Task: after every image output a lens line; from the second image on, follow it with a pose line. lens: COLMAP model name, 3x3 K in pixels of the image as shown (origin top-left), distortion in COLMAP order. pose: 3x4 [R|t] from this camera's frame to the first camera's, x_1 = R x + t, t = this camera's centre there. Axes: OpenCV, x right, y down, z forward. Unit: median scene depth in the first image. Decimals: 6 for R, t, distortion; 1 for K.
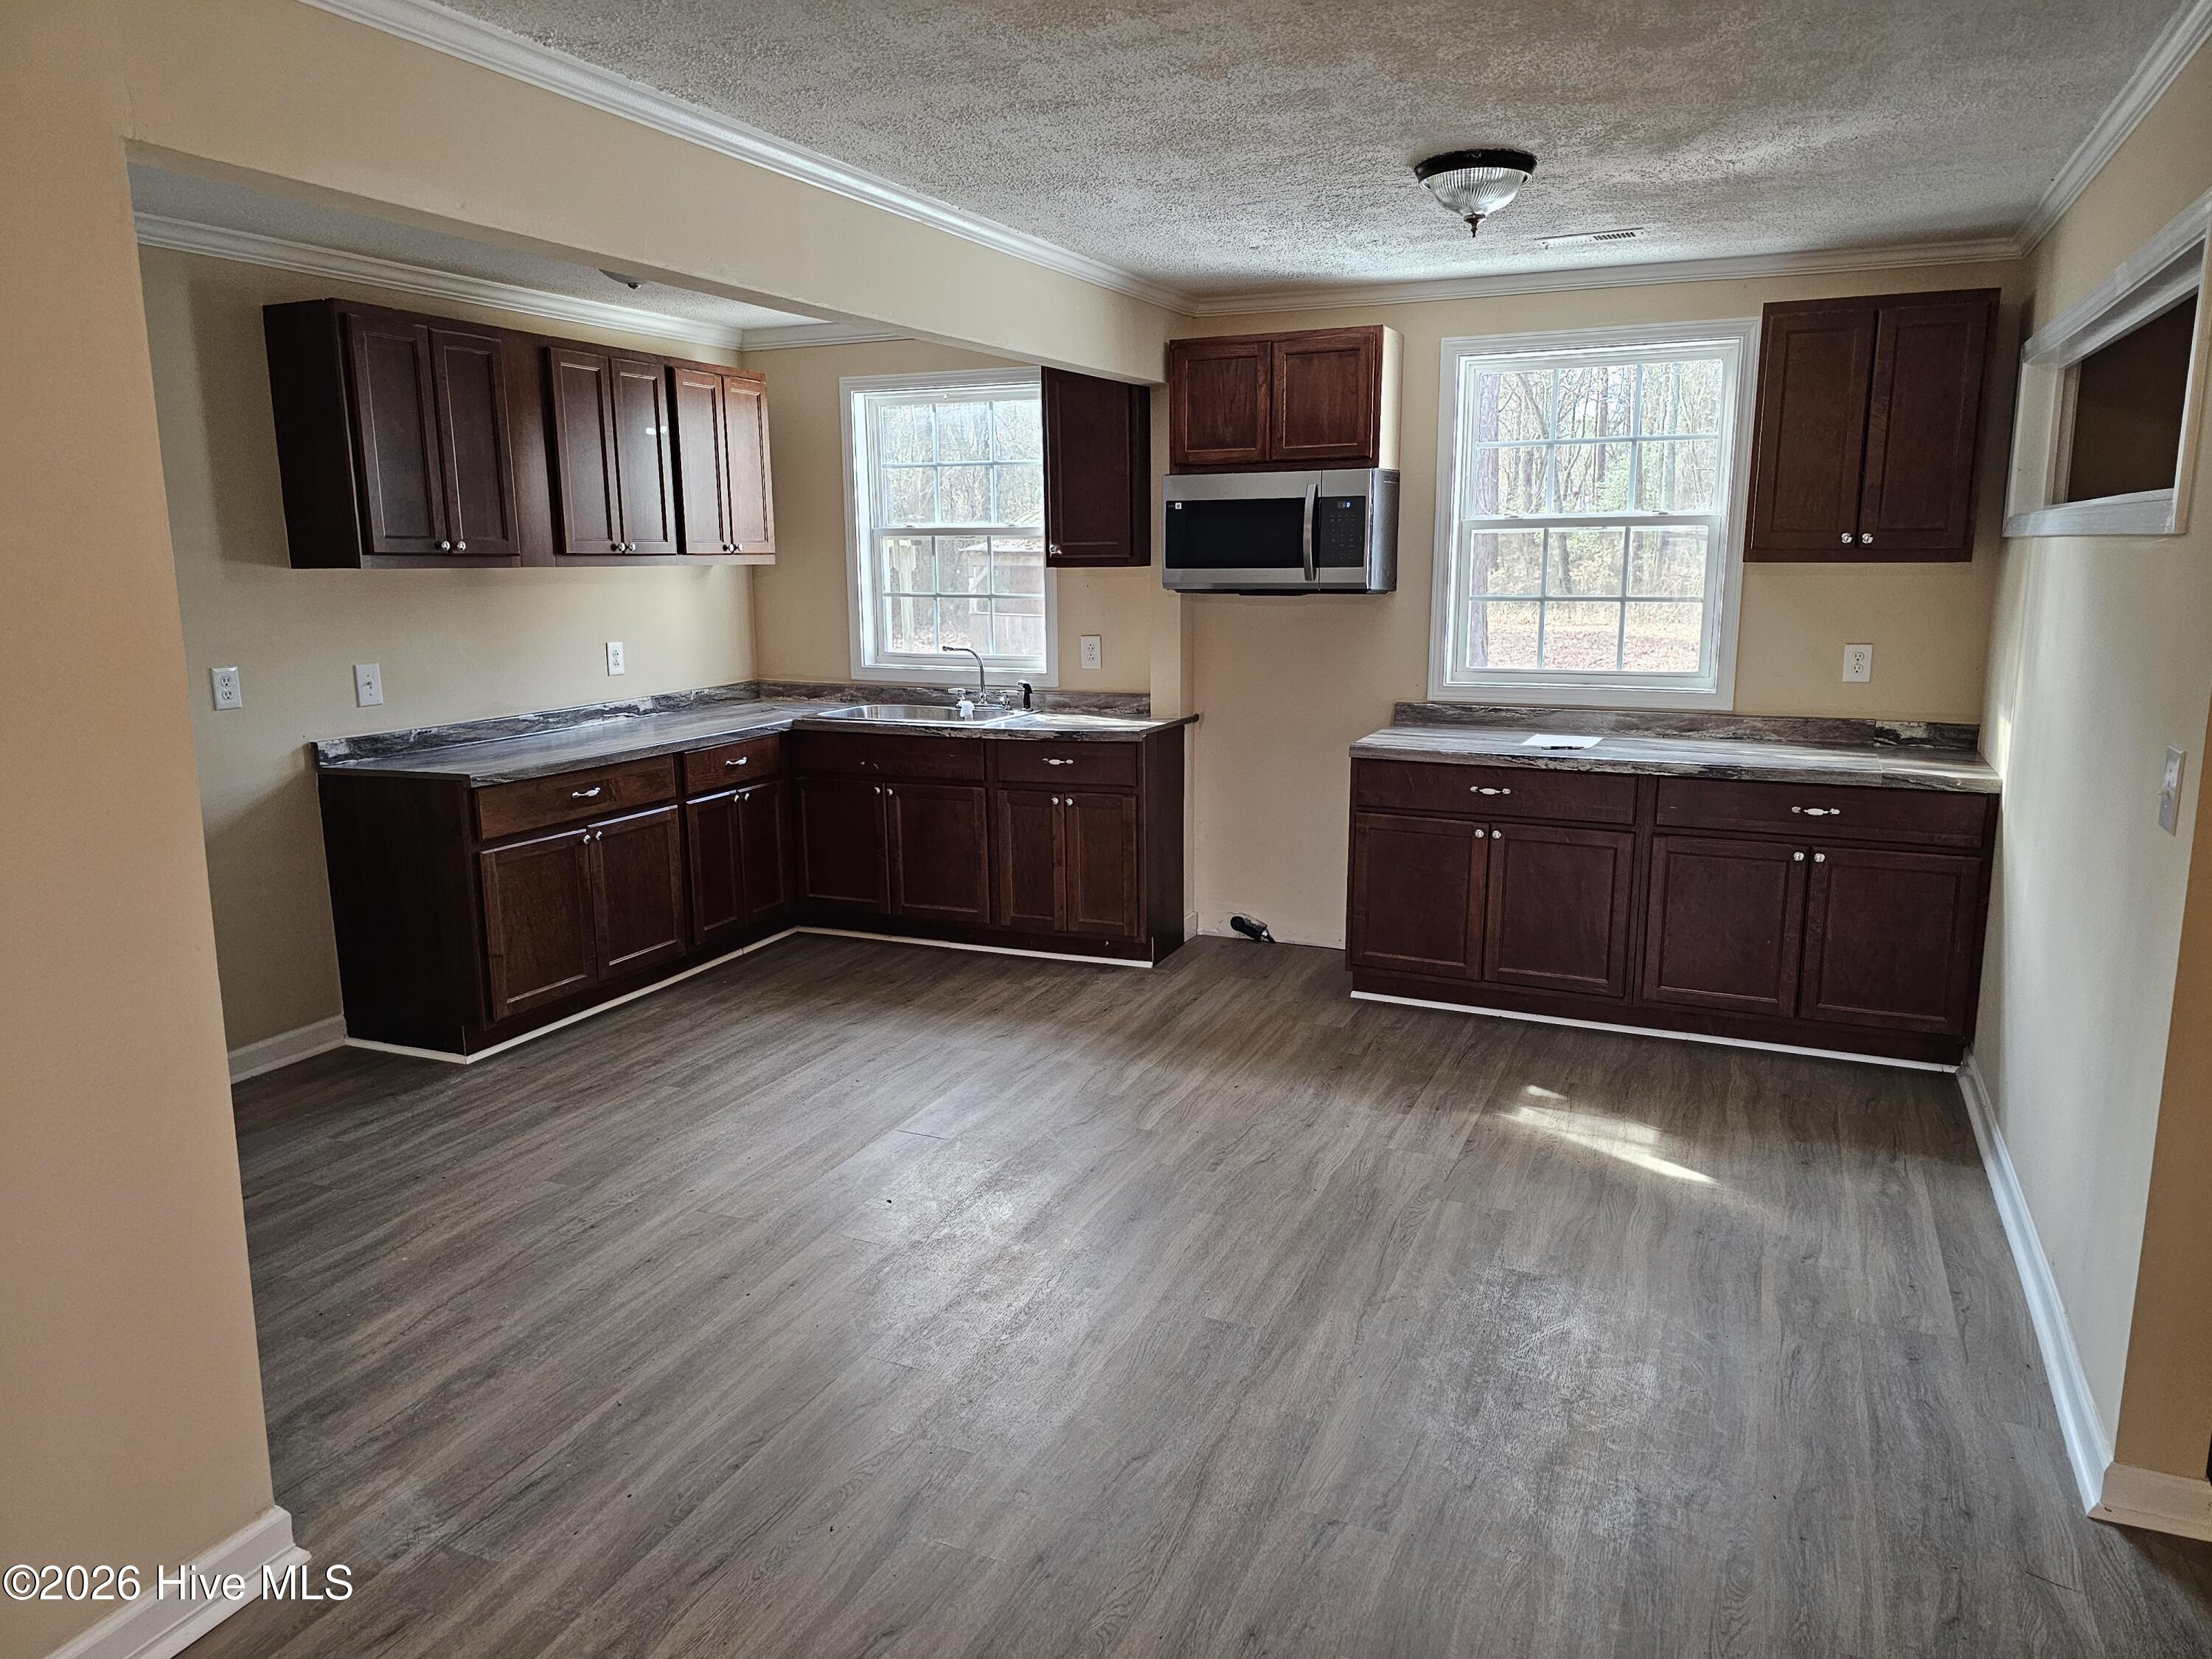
lens RADIAL K [[1460.8, 0, 1101.9], [0, 1460.8, 817.8], [0, 0, 1]] dist [0.067179, -0.065917]
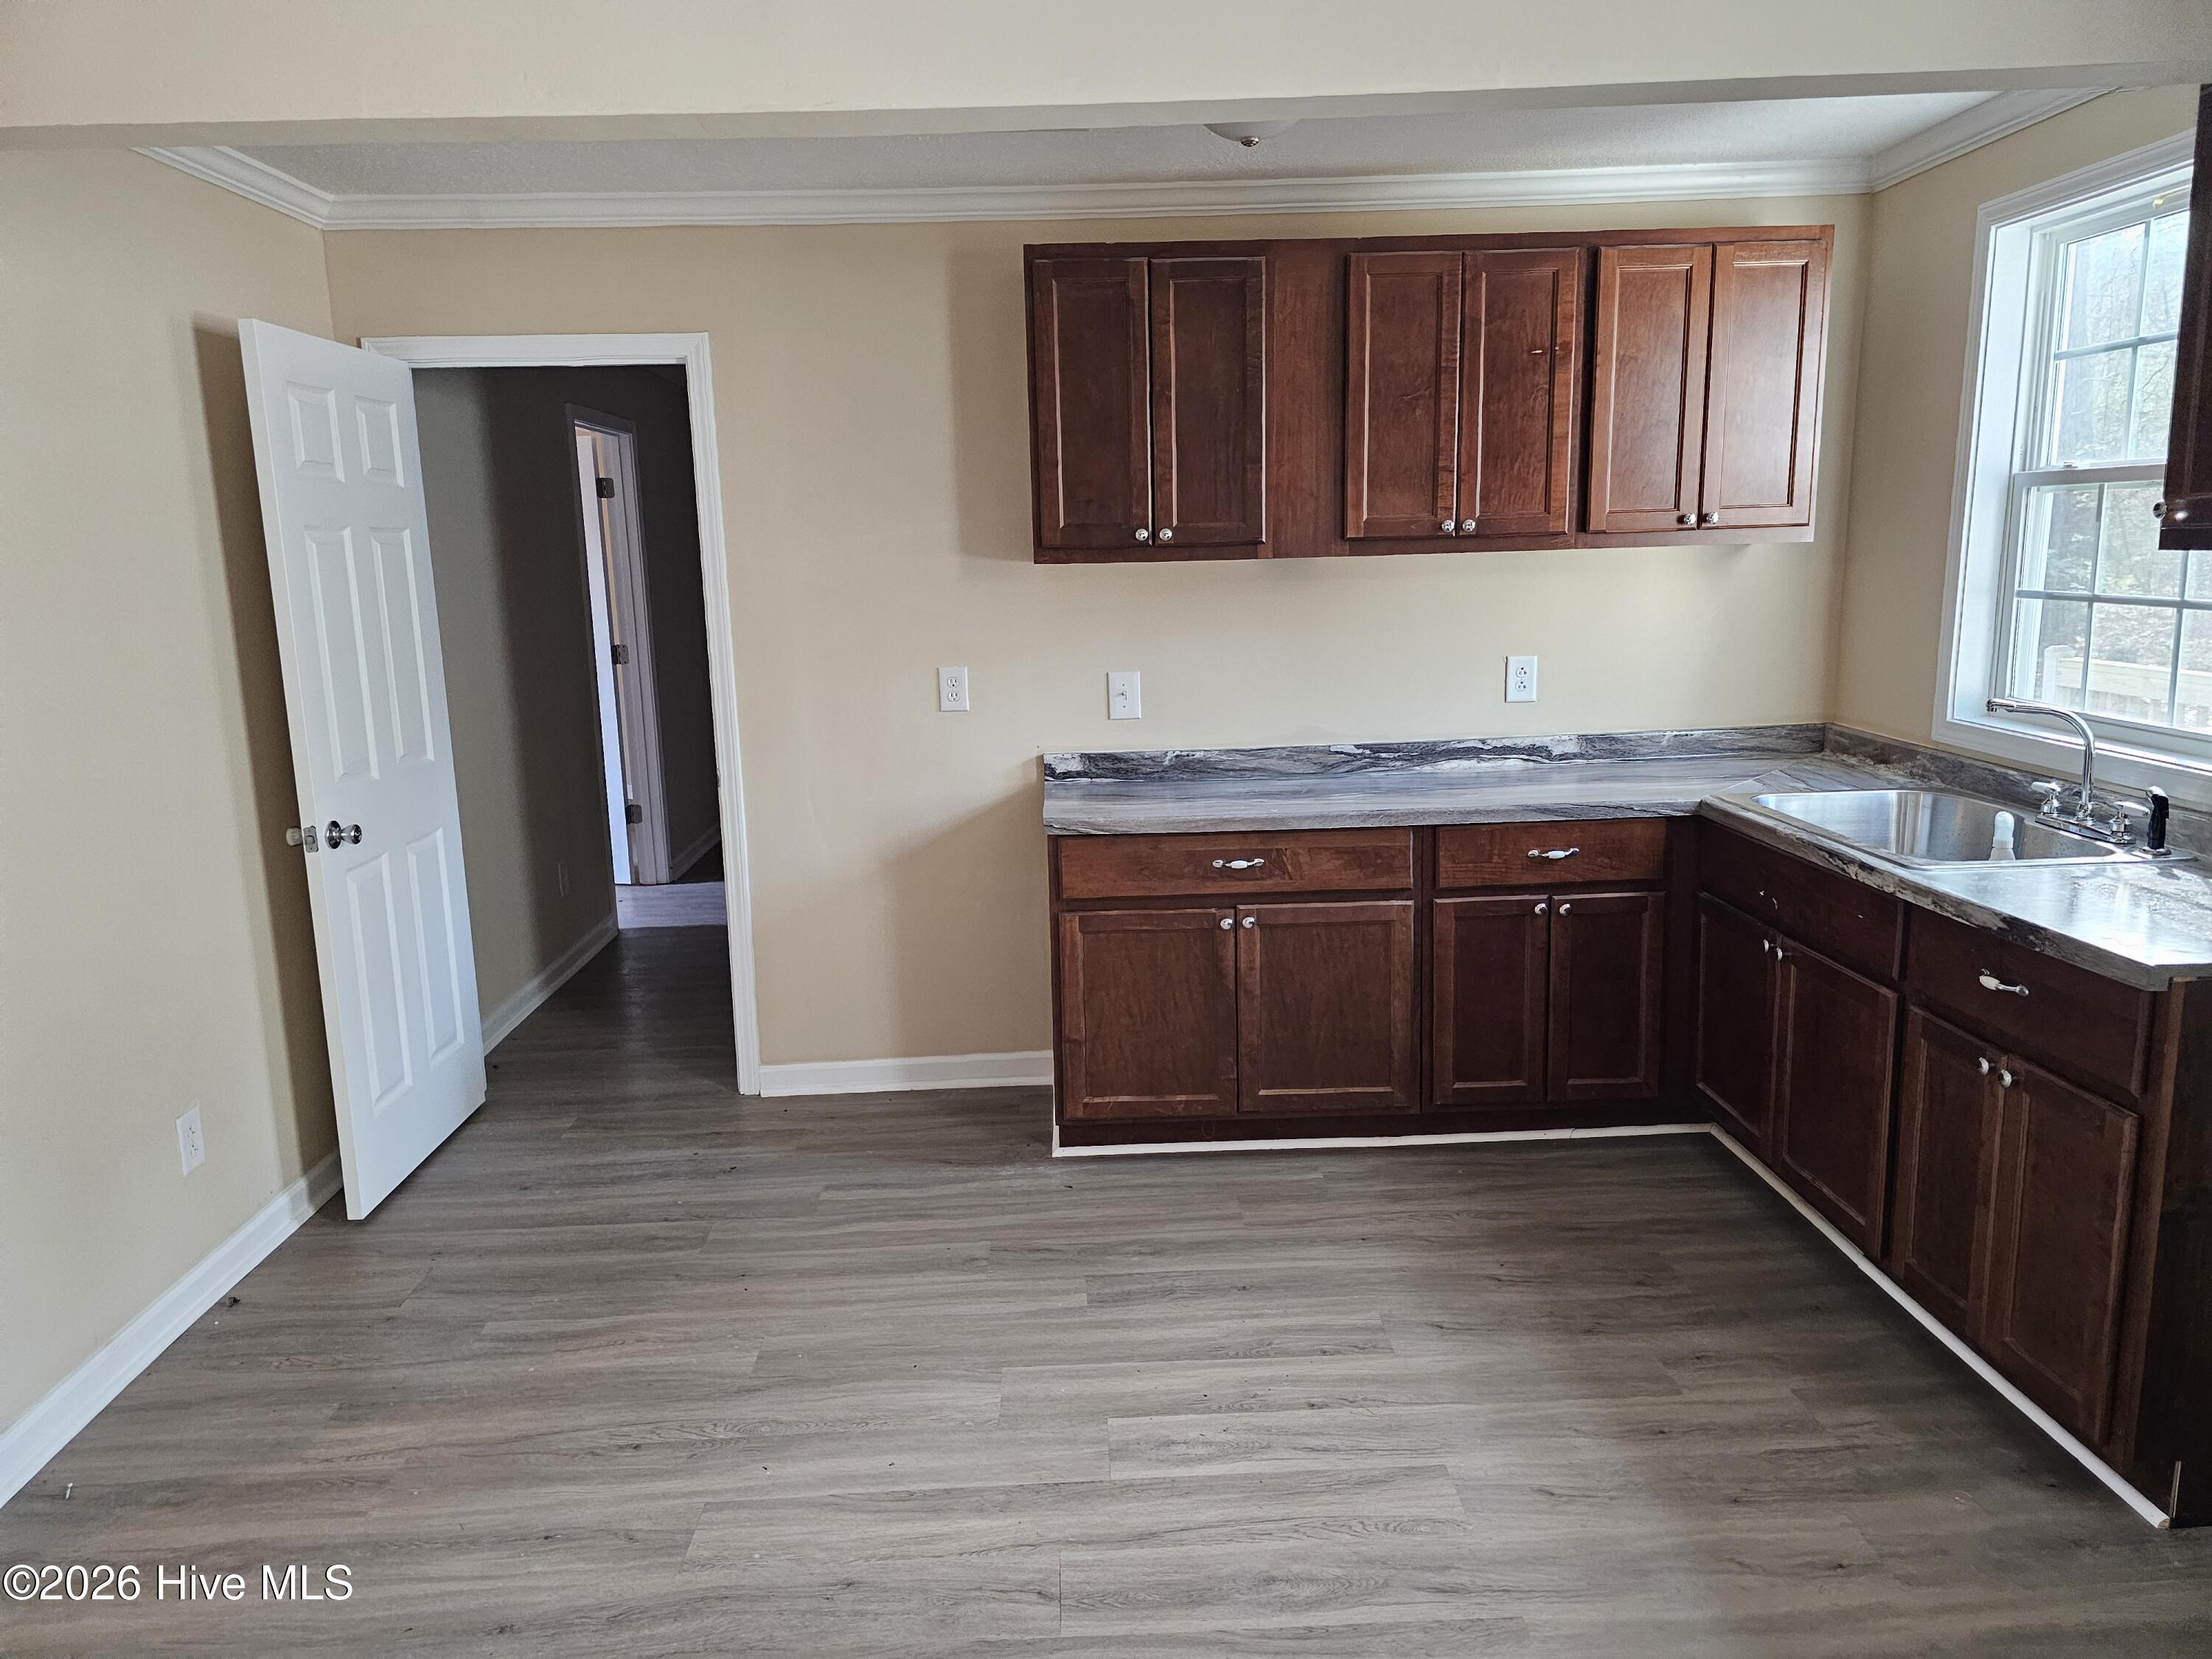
lens RADIAL K [[1460.8, 0, 1101.9], [0, 1460.8, 817.8], [0, 0, 1]] dist [0.067179, -0.065917]
pose [[0.440267, 0.160913, -0.883330, 0.257915], [-0.137807, 0.984263, 0.110614, -0.107046], [0.887229, 0.073029, 0.455513, 0.574472]]
